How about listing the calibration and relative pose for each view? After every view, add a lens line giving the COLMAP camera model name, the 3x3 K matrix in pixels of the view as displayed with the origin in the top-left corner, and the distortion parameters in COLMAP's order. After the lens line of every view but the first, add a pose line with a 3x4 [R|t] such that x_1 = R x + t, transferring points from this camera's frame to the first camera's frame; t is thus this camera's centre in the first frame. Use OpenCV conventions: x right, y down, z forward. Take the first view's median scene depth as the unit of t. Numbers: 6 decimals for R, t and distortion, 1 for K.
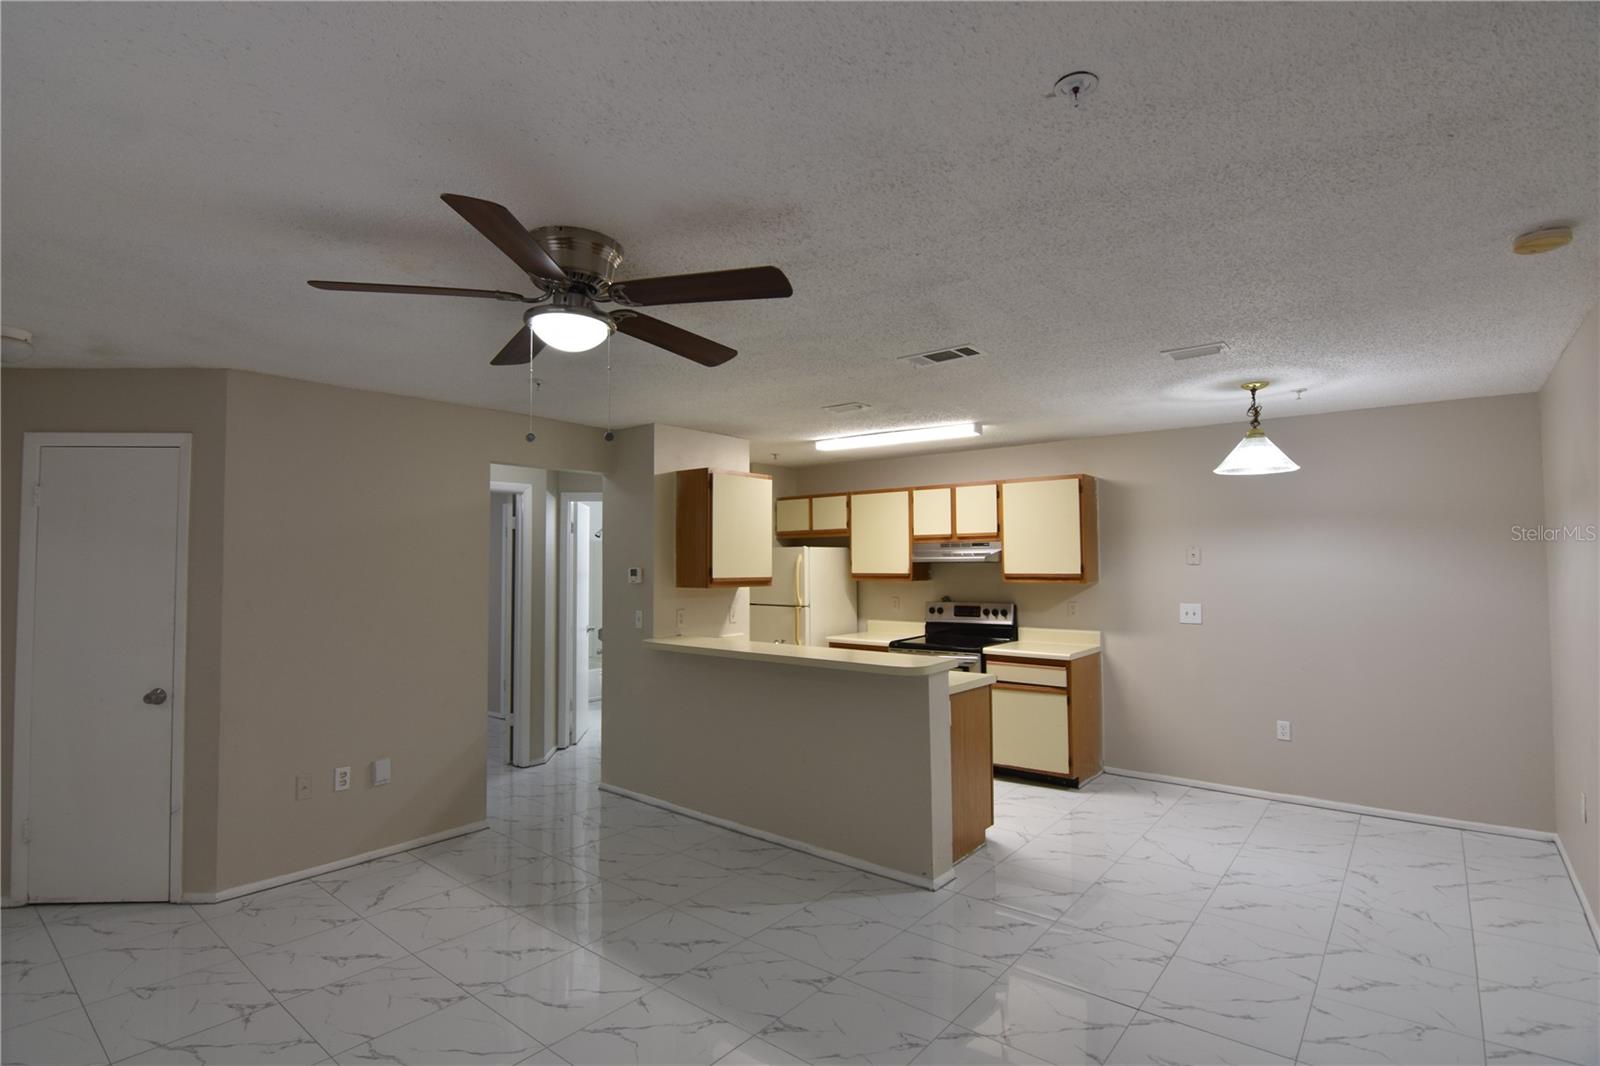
lens RADIAL K [[774.1, 0, 795.0], [0, 774.1, 527.9], [0, 0, 1]] dist [-0.008021, -0.007769]
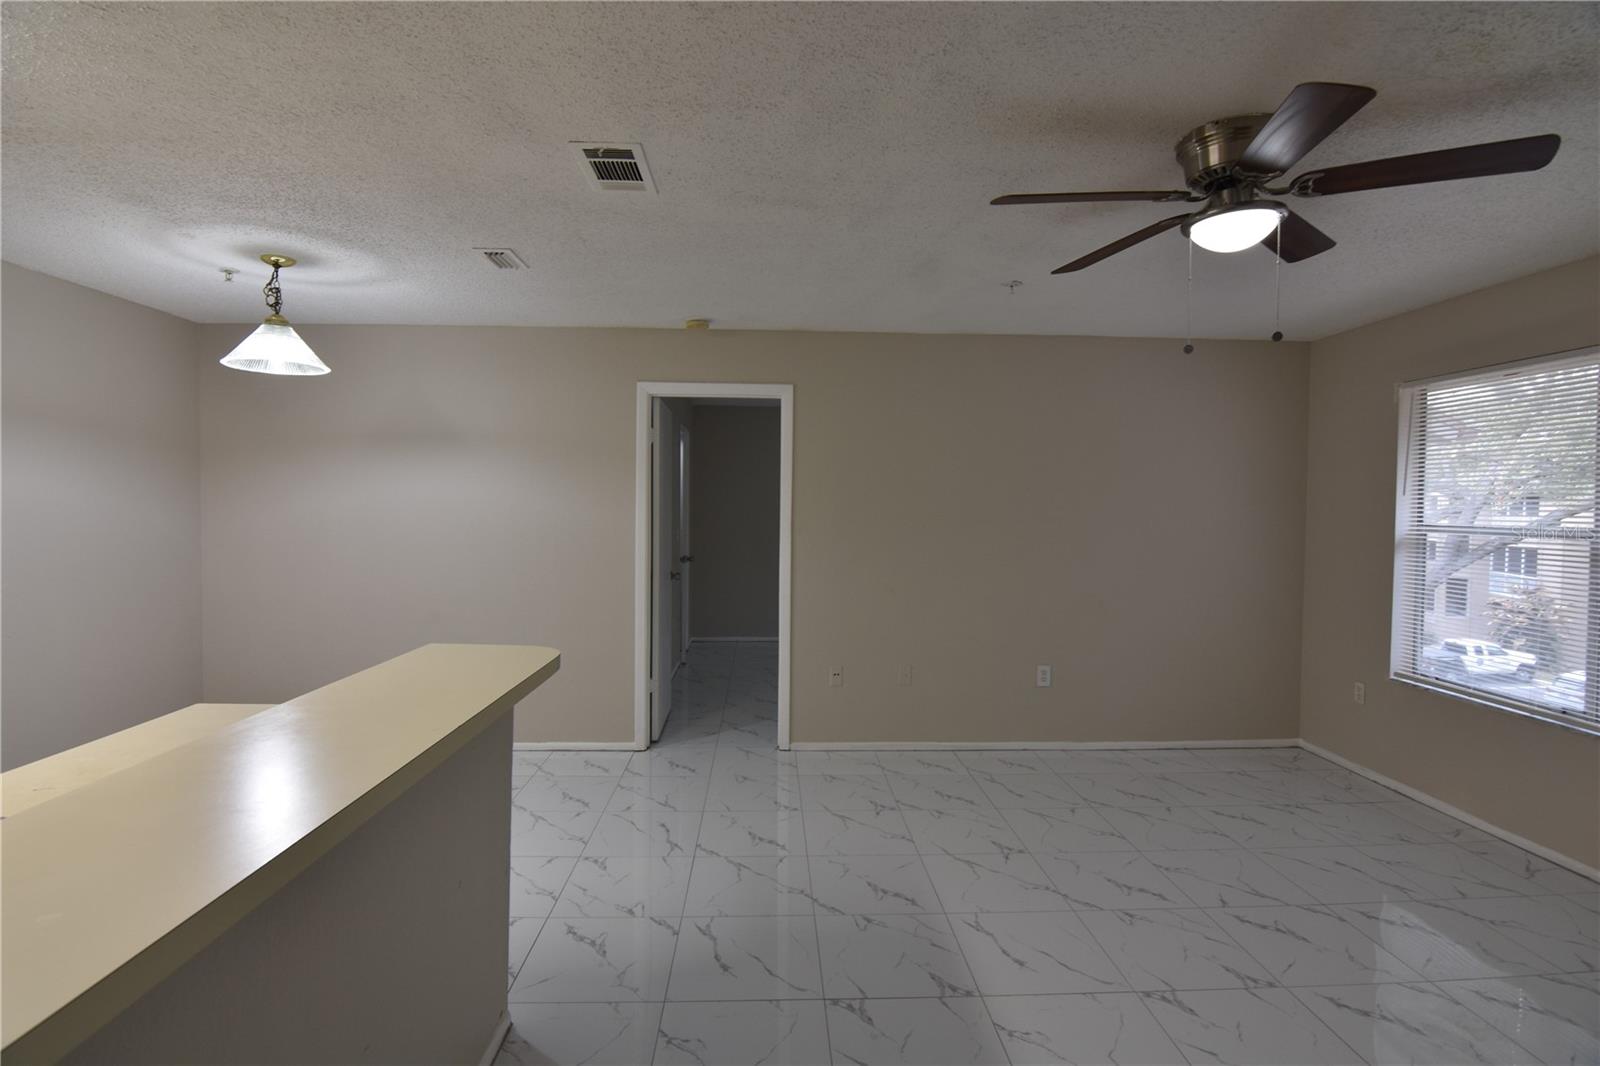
lens RADIAL K [[774.1, 0, 793.2], [0, 774.1, 526.9], [0, 0, 1]] dist [-0.008021, -0.007769]
pose [[-0.660007, -0.024516, 0.750859, -0.285055], [-0.038507, 0.999258, -0.001221, 0.056415], [-0.750272, -0.029719, -0.660461, 0.882990]]
